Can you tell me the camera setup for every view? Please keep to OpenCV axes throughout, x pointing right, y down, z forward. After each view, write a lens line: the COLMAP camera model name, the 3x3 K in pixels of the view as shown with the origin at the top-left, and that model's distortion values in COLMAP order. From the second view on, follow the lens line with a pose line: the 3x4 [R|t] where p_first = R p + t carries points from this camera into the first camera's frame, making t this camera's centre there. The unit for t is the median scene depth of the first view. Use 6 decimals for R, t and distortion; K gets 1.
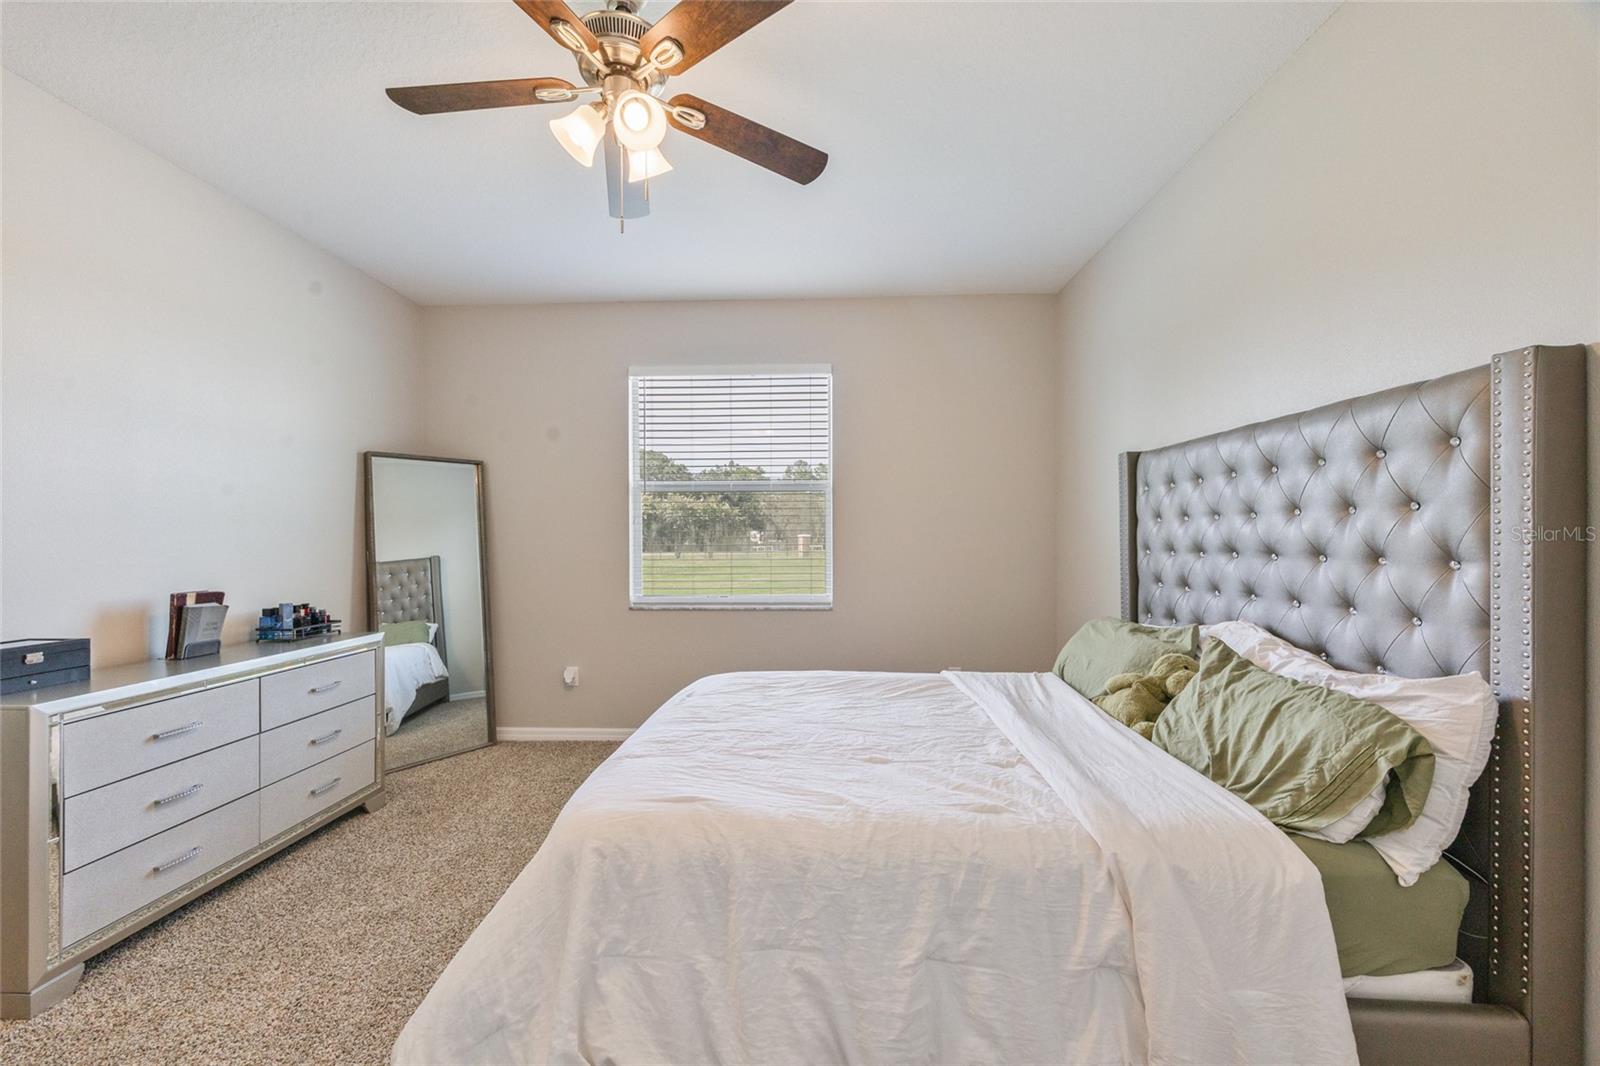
lens RADIAL K [[643.8, 0, 799.9], [0, 643.8, 535.3], [0, 0, 1]] dist [0.001249, 0.000048]
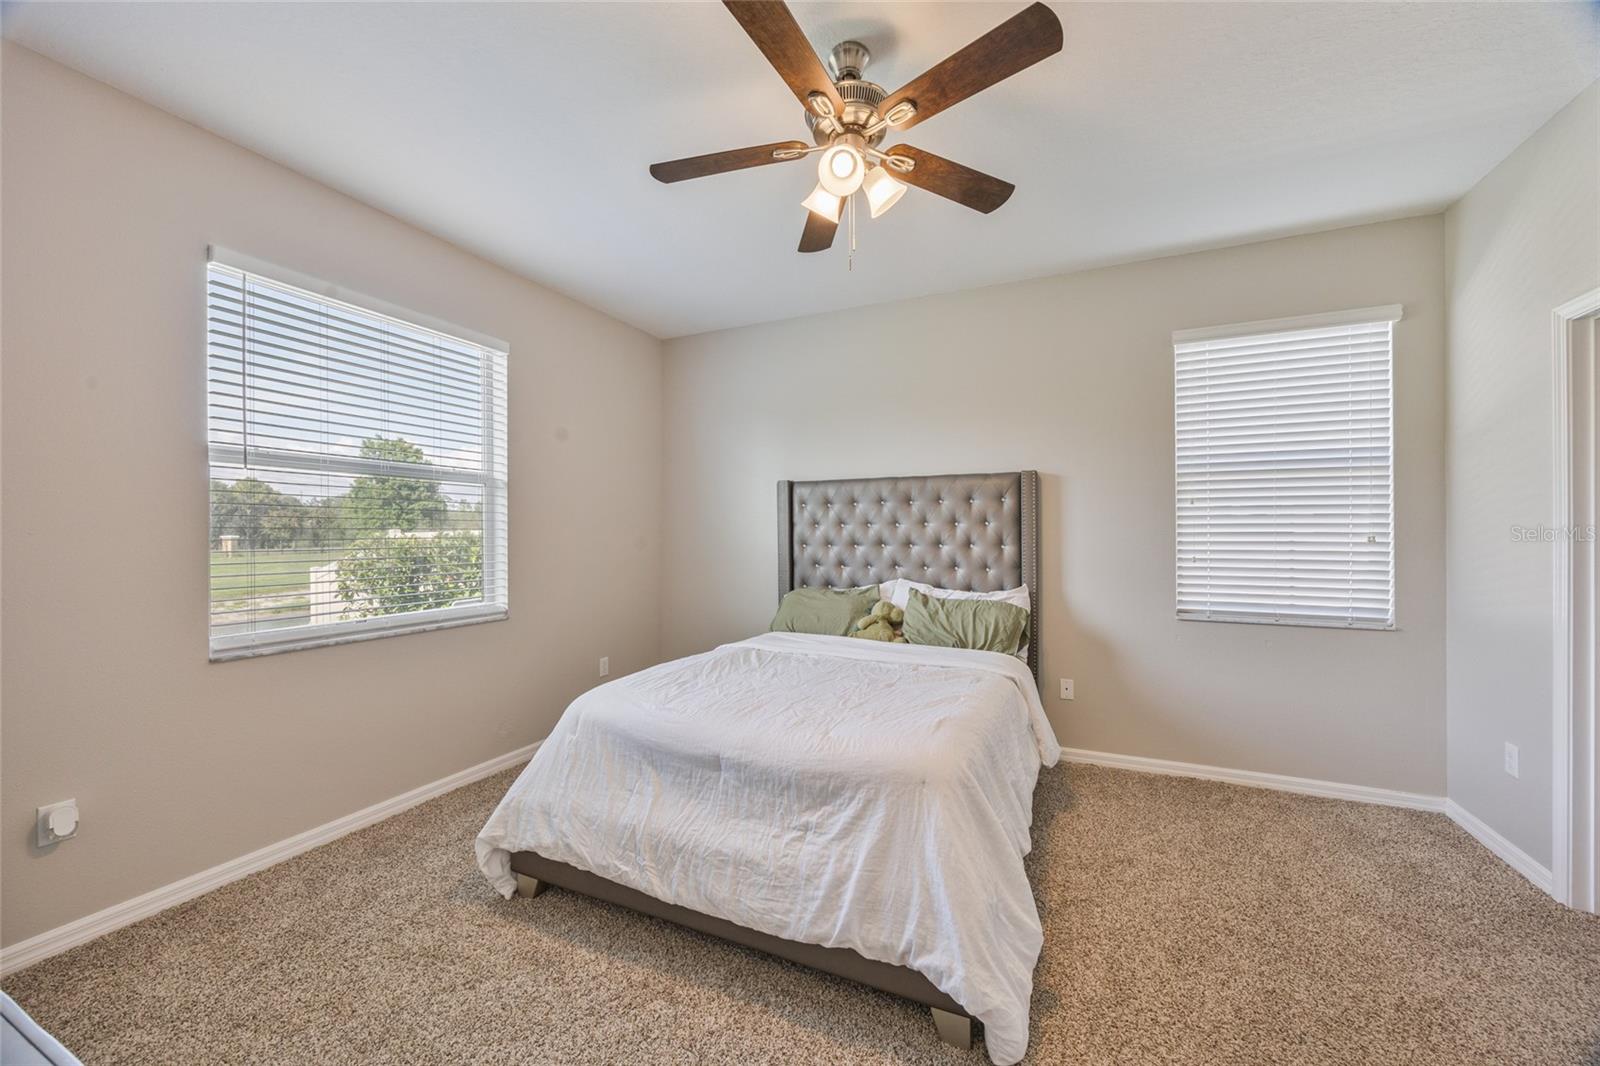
lens RADIAL K [[609.0, 0, 801.3], [0, 609.0, 534.4], [0, 0, 1]] dist [-0.002852, -0.000034]
pose [[0.369563, 0.008158, 0.929170, -0.844212], [0.003292, 0.999944, -0.010089, 0.011657], [-0.929200, 0.006787, 0.369516, 0.450375]]
